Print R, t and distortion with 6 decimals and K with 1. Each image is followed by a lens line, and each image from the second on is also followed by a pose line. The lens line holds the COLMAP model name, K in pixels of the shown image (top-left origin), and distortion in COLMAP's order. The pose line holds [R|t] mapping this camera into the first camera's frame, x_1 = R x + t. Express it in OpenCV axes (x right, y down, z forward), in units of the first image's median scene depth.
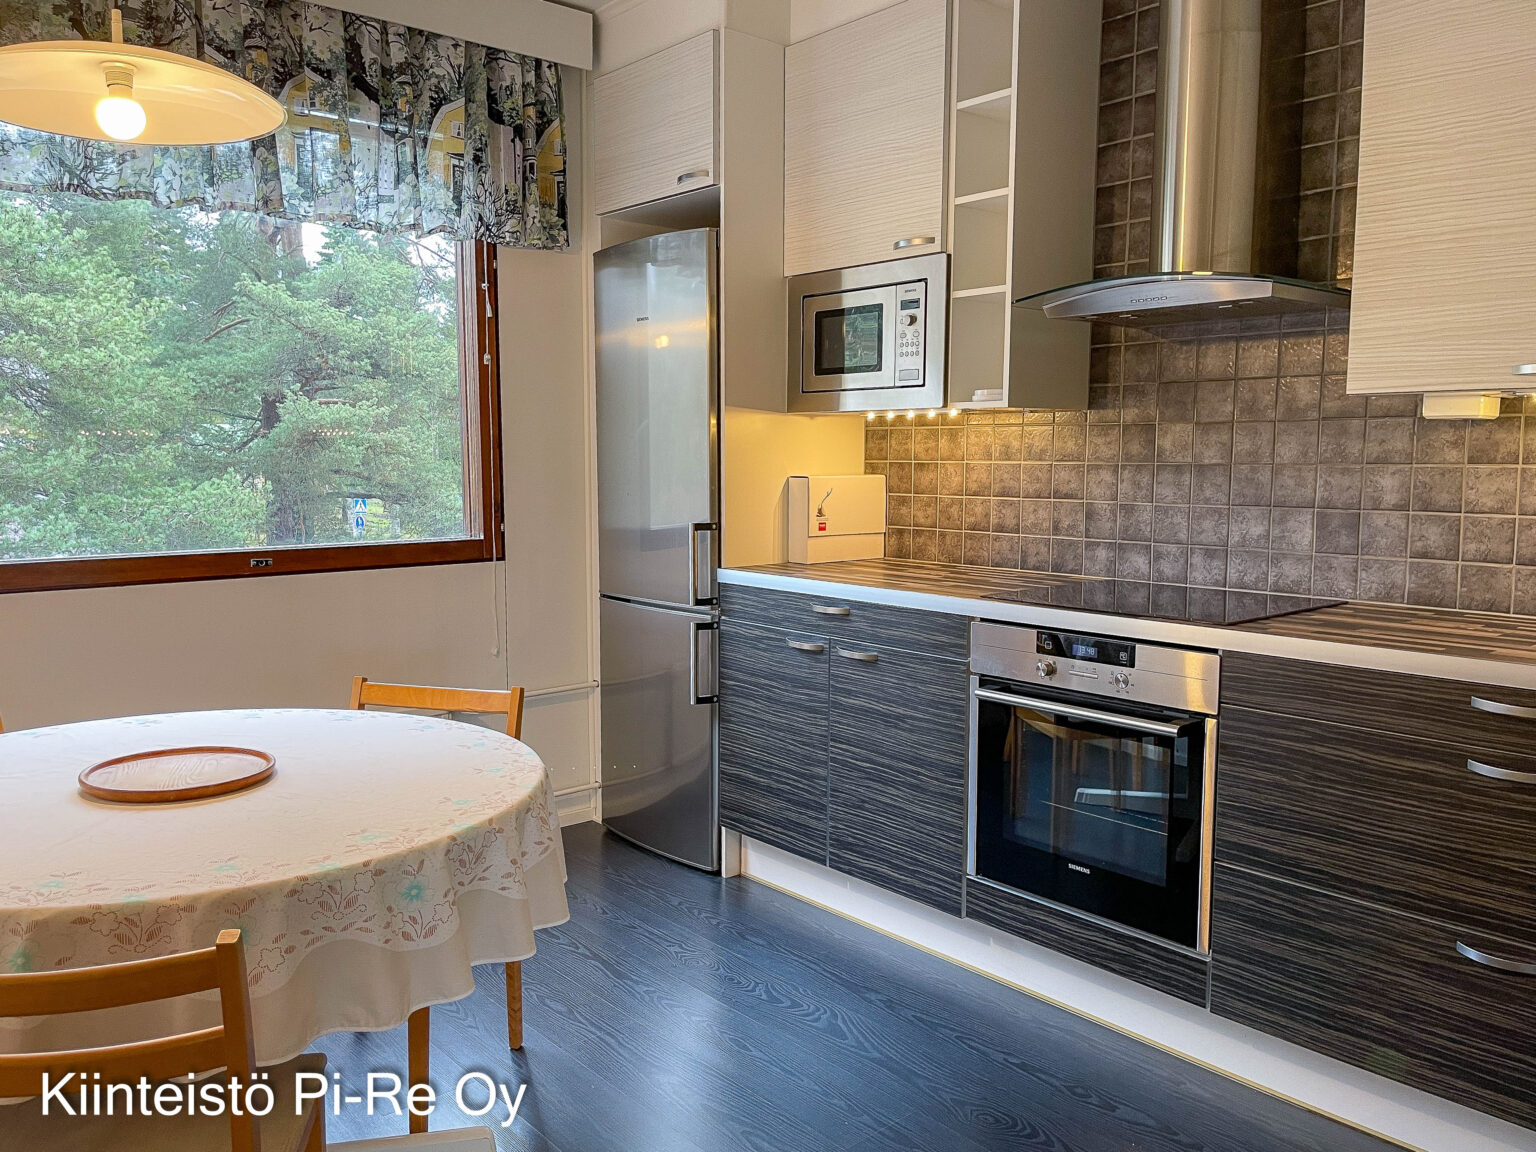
lens RADIAL K [[1196.4, 0, 759.2], [0, 1196.4, 581.6], [0, 0, 1]] dist [0.074770, -0.104233]
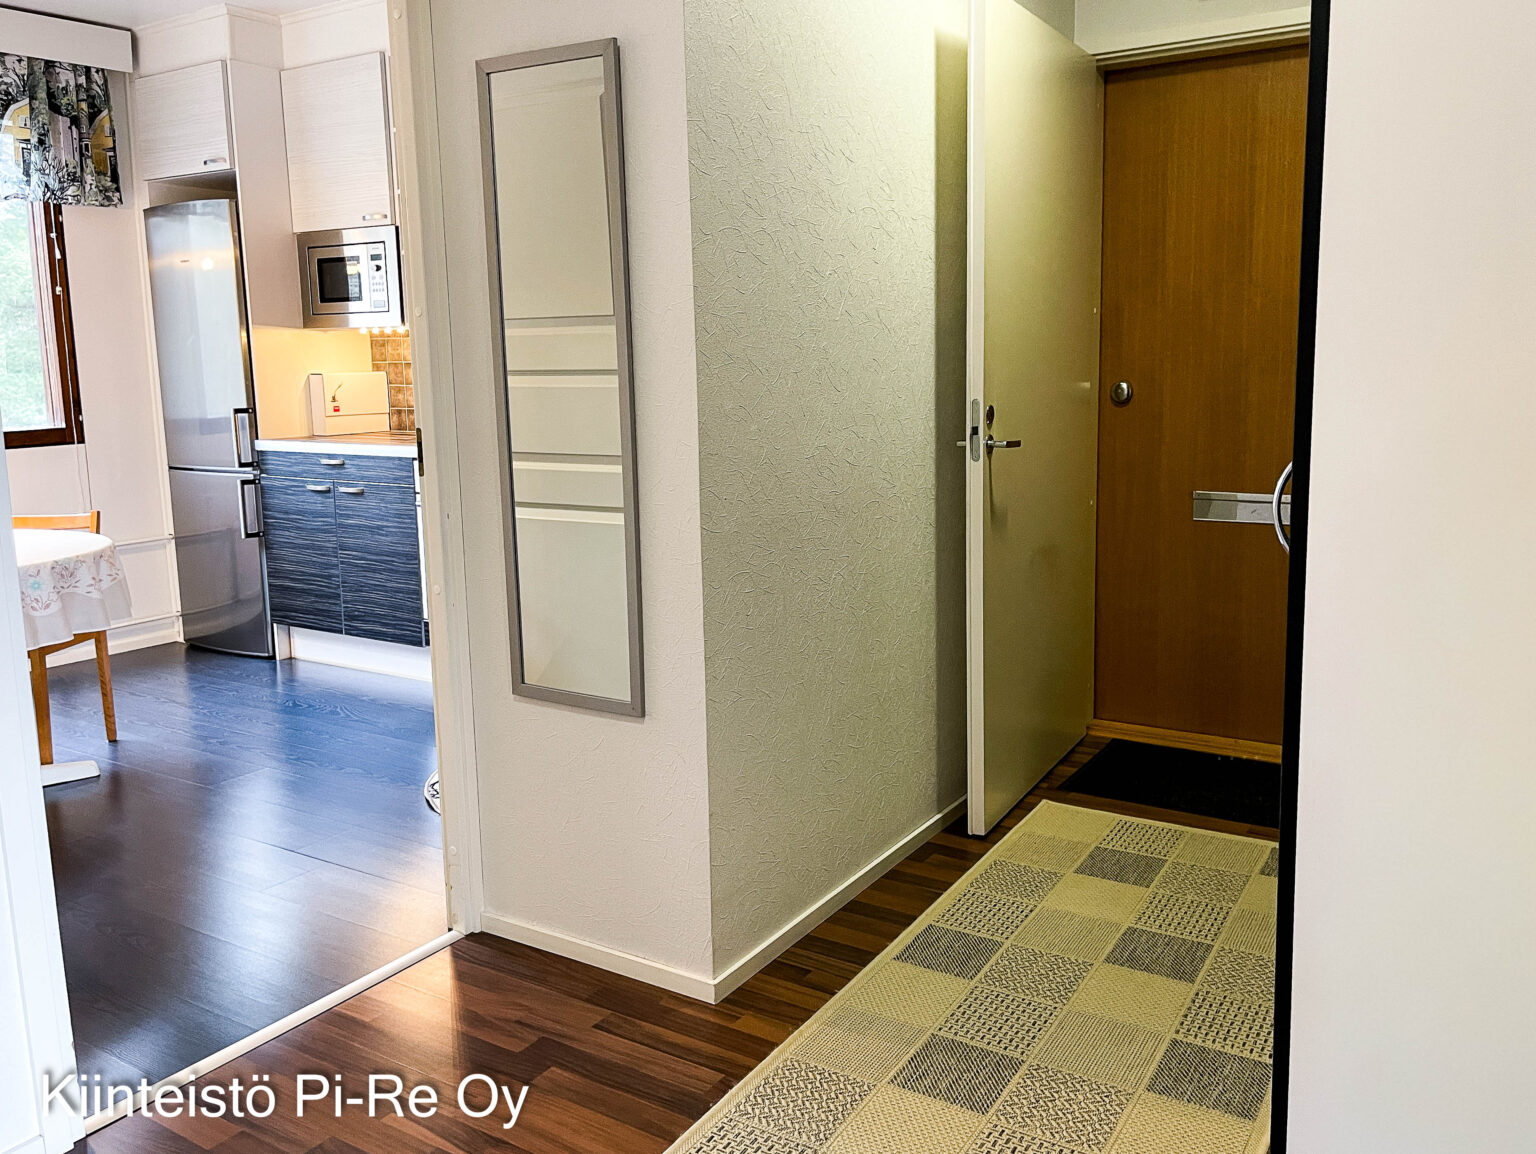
lens RADIAL K [[1196.4, 0, 789.8], [0, 1196.4, 531.8], [0, 0, 1]] dist [0.074770, -0.104233]
pose [[0.951876, -0.058537, 0.300840, 0.145012], [0.047220, 0.997881, 0.044760, 0.070057], [-0.302823, -0.028401, 0.952624, -0.615987]]
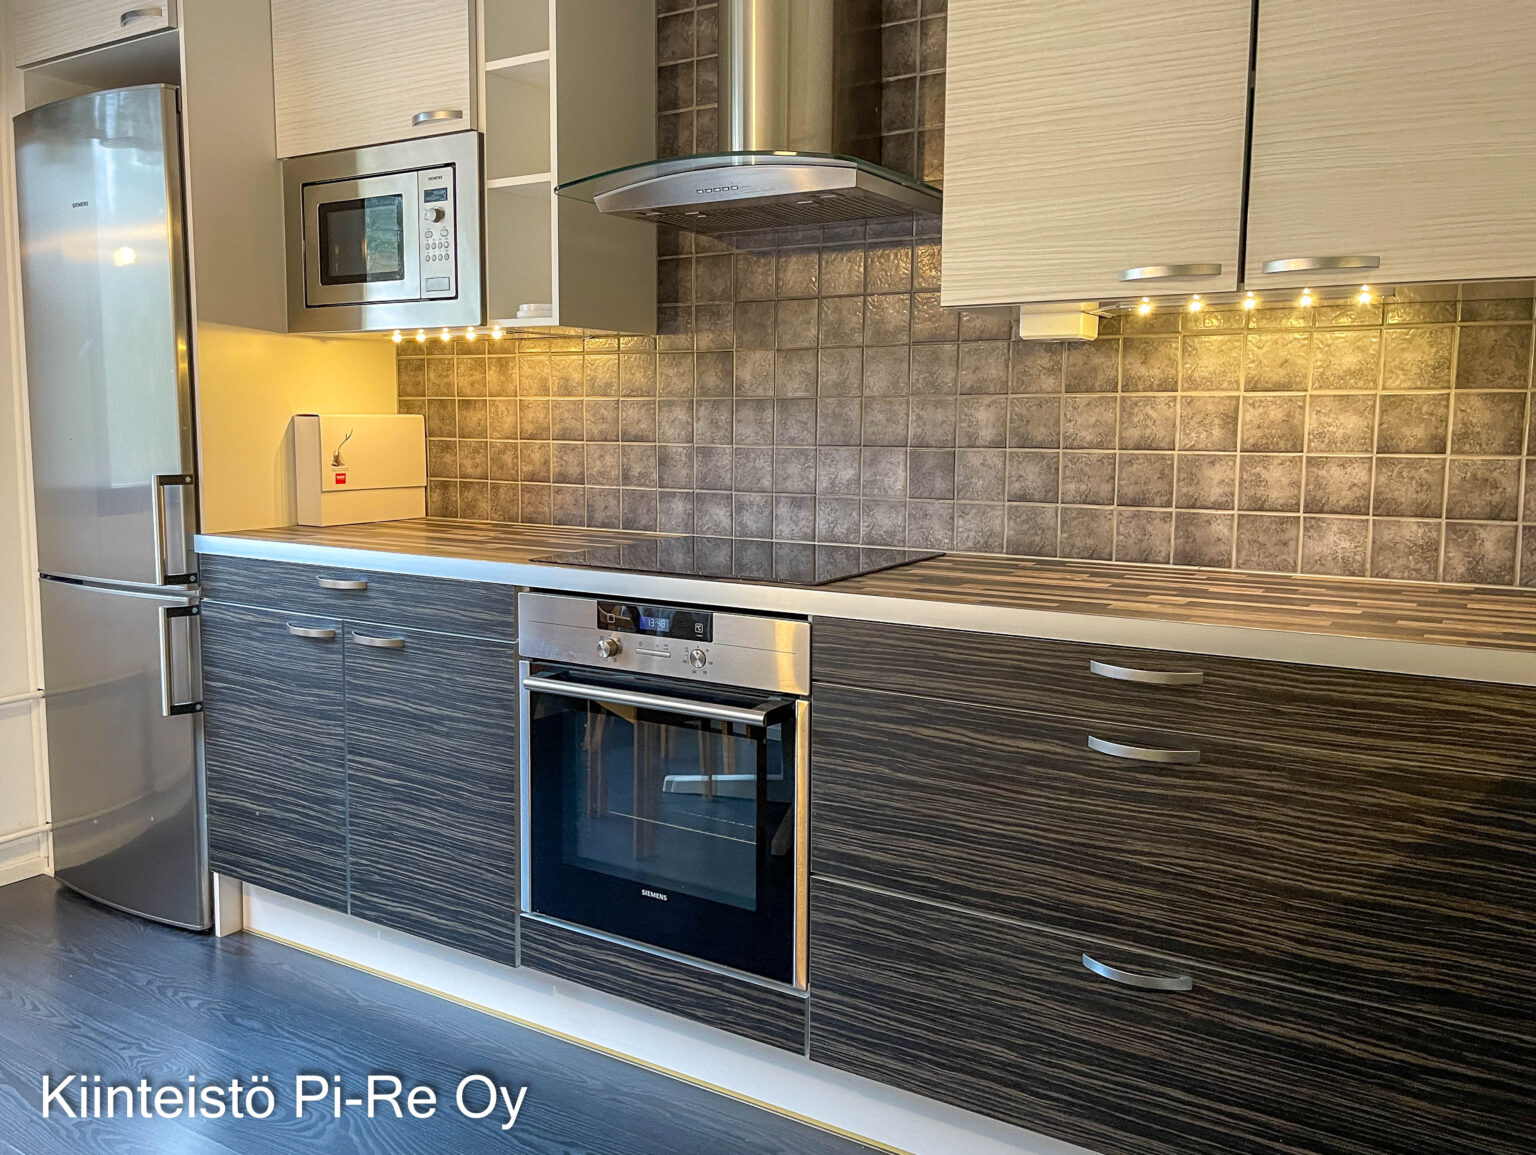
lens RADIAL K [[1260.7, 0, 720.0], [0, 1260.7, 552.2], [0, 0, 1]] dist [0.055710, -0.046786]
pose [[0.957182, -0.028127, 0.288118, 0.057748], [0.027629, 0.999601, 0.005799, 0.005028], [-0.288166, 0.002410, 0.957577, 0.146872]]
